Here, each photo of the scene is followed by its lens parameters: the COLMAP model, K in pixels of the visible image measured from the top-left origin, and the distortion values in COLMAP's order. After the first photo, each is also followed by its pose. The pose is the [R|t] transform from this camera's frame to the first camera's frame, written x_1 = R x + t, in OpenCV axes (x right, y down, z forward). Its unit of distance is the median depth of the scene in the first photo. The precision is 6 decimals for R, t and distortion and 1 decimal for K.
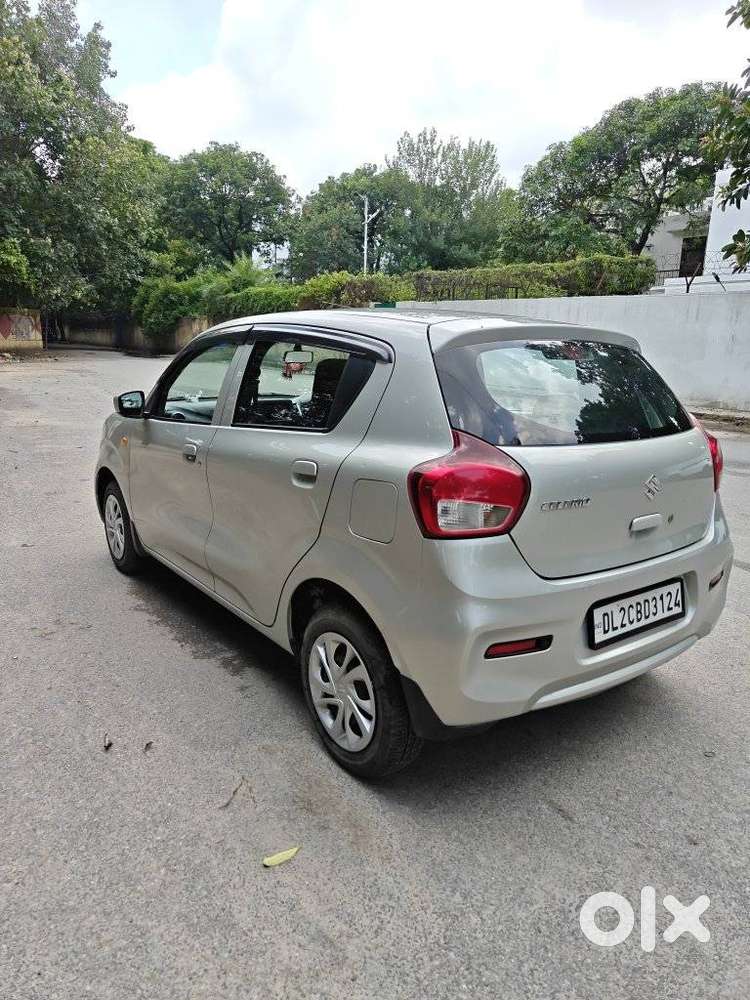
lens RADIAL K [[683.7, 0, 352.7], [0, 683.7, 508.2], [0, 0, 1]] dist [0.005932, 0.003631]
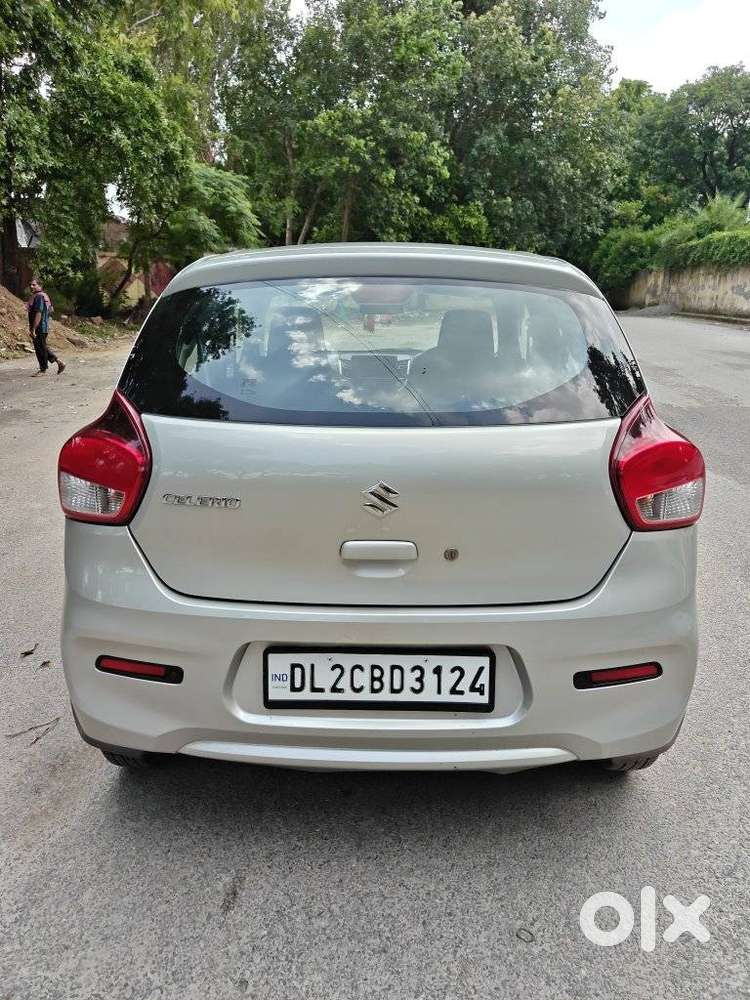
lens RADIAL K [[686.6, 0, 376.4], [0, 686.6, 503.3], [0, 0, 1]] dist [0.001267, 0.003635]
pose [[0.805483, 0.155887, -0.571748, 0.057920], [-0.126277, 0.987774, 0.091417, -0.006247], [0.579008, -0.001436, 0.815320, 0.032740]]
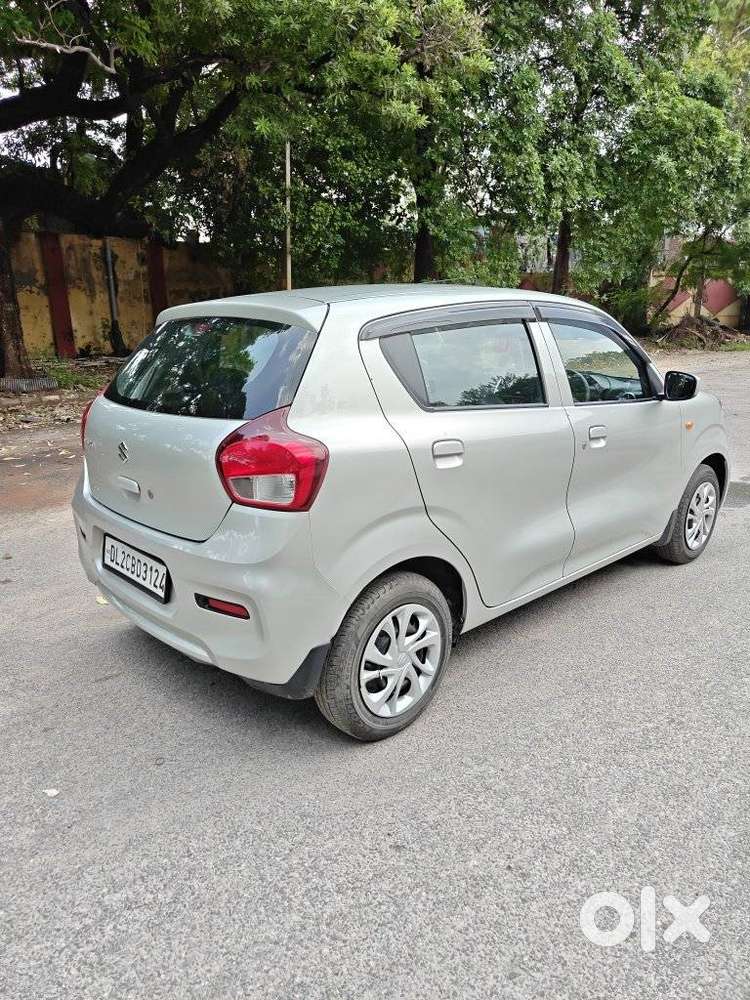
lens RADIAL K [[693.7, 0, 389.0], [0, 693.7, 500.3], [0, 0, 1]] dist [0.015150, 0.001283]
pose [[0.139557, 0.233920, -0.962188, 0.113398], [-0.215338, 0.955611, 0.201088, -0.019524], [0.966516, 0.179133, 0.183734, 0.086921]]
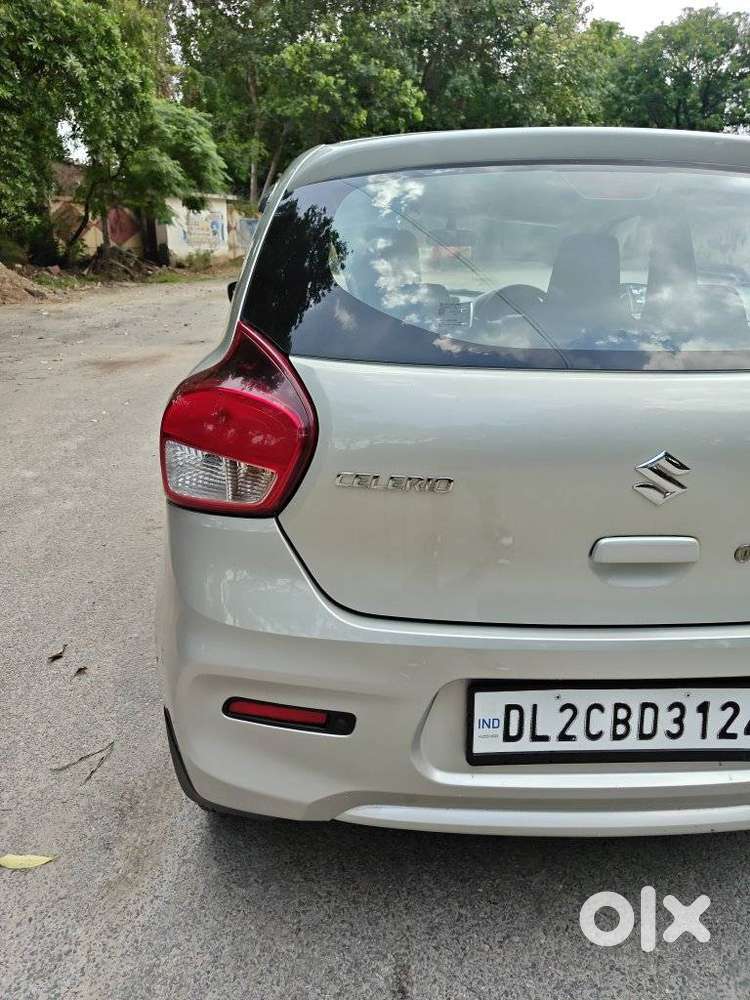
lens RADIAL K [[686.6, 0, 376.4], [0, 686.6, 503.3], [0, 0, 1]] dist [0.001267, 0.003635]
pose [[0.836918, 0.179245, -0.517145, 0.036985], [-0.120486, 0.982012, 0.145382, -0.004181], [0.533902, -0.059364, 0.843460, 0.036414]]
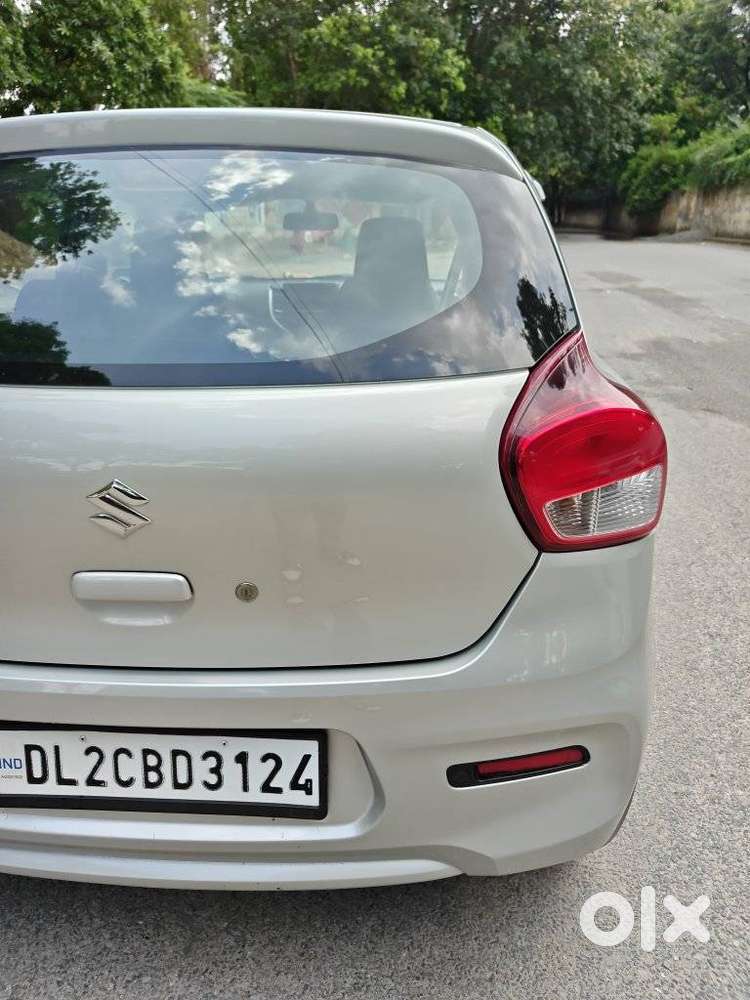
lens RADIAL K [[691.0, 0, 367.8], [0, 691.0, 503.5], [0, 0, 1]] dist [-0.001944, 0.002430]
pose [[0.782490, 0.207684, -0.587007, 0.056588], [-0.120986, 0.975480, 0.183851, -0.009114], [0.610797, -0.072842, 0.788430, 0.054652]]
